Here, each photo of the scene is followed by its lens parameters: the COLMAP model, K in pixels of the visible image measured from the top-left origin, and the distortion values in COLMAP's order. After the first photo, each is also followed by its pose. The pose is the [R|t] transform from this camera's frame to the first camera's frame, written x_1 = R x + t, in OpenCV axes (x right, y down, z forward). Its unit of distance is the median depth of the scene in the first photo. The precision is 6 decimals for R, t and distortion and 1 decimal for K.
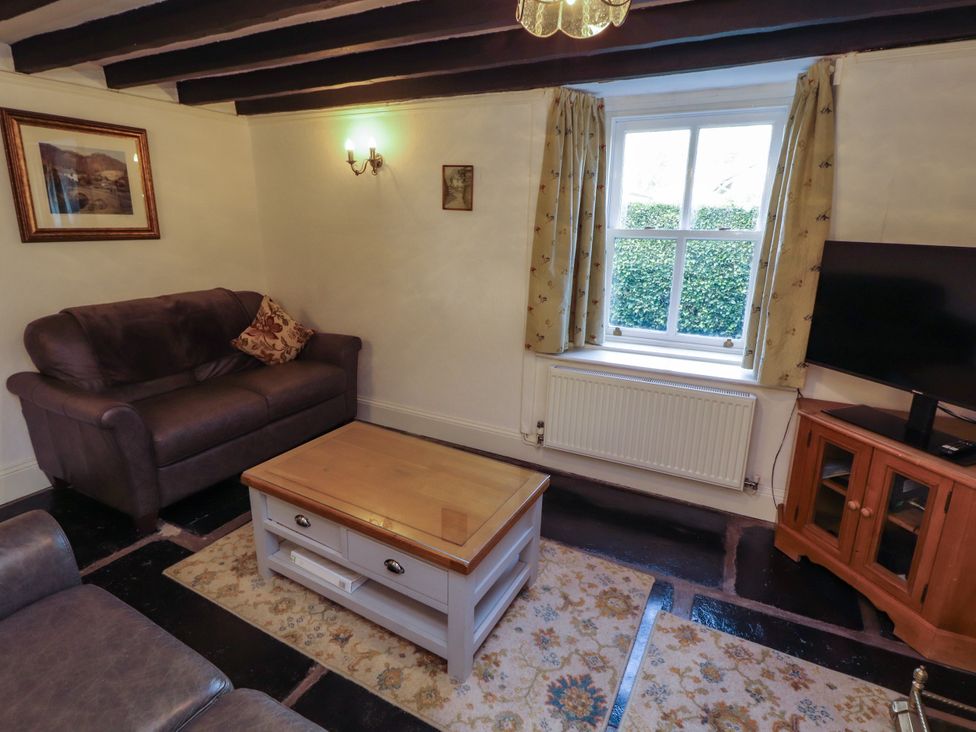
lens RADIAL K [[503.2, 0, 496.8], [0, 503.2, 343.7], [0, 0, 1]] dist [0.002698, -0.015378]
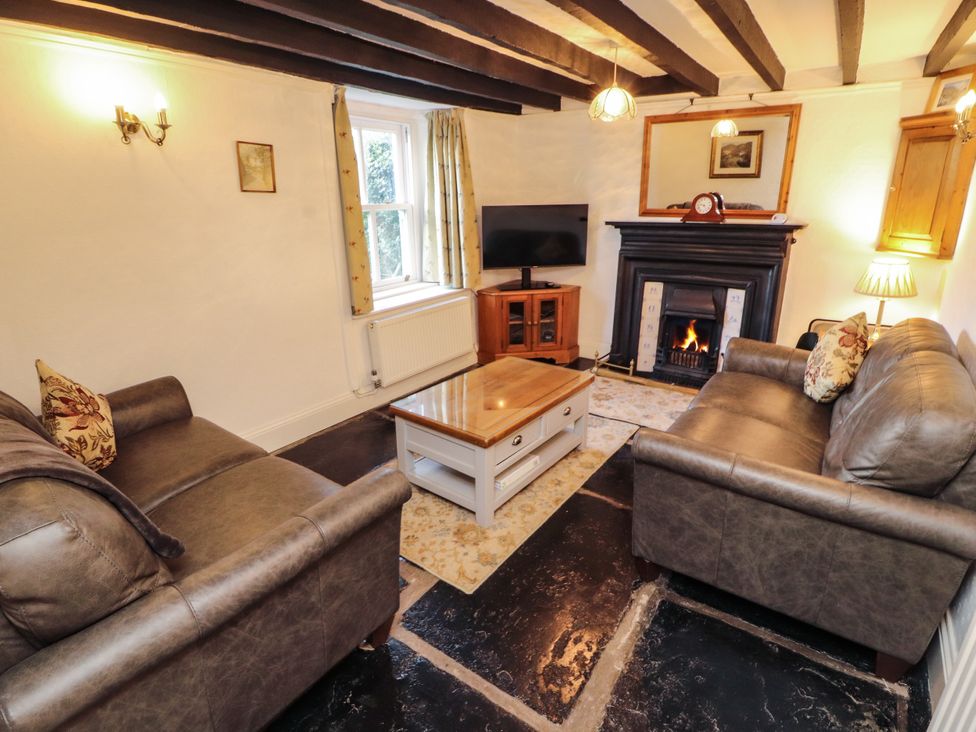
lens RADIAL K [[503.0, 0, 485.5], [0, 503.0, 338.7], [0, 0, 1]] dist [0.004531, -0.022363]
pose [[0.158935, -0.291603, 0.943243, -0.958285], [0.244962, 0.937159, 0.248447, -0.144376], [-0.956417, 0.191572, 0.220379, 0.462059]]
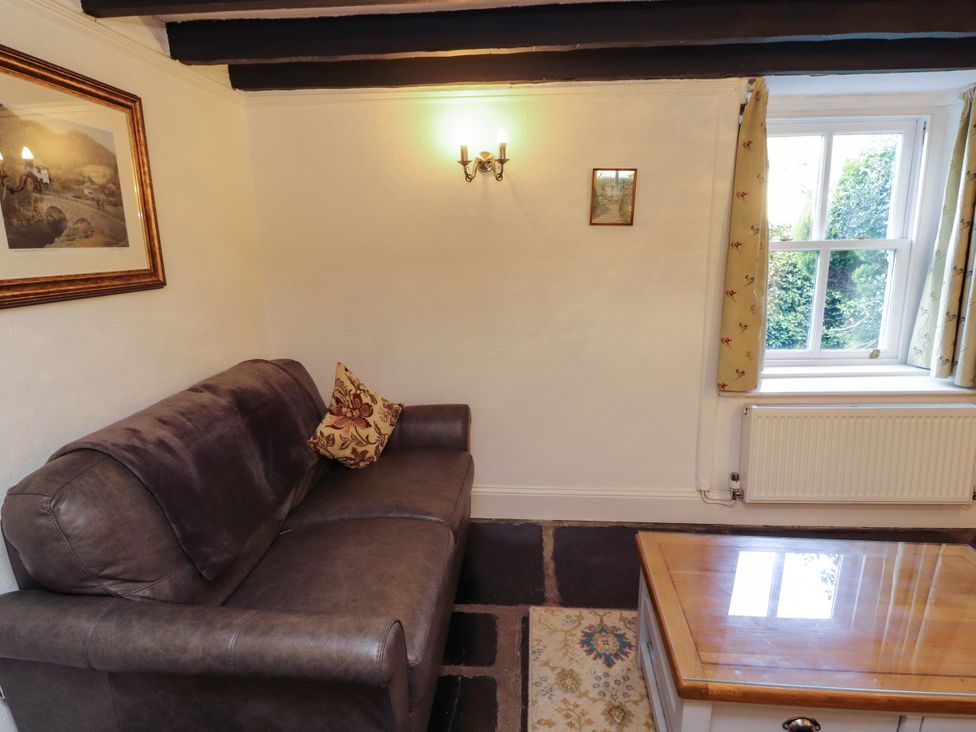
lens RADIAL K [[525.0, 0, 496.4], [0, 525.0, 345.0], [0, 0, 1]] dist [0.003114, -0.015222]
pose [[0.920881, -0.109066, 0.374275, -0.570959], [0.125155, 0.991958, -0.018875, -0.087953], [-0.369207, 0.064224, 0.927125, 0.321099]]
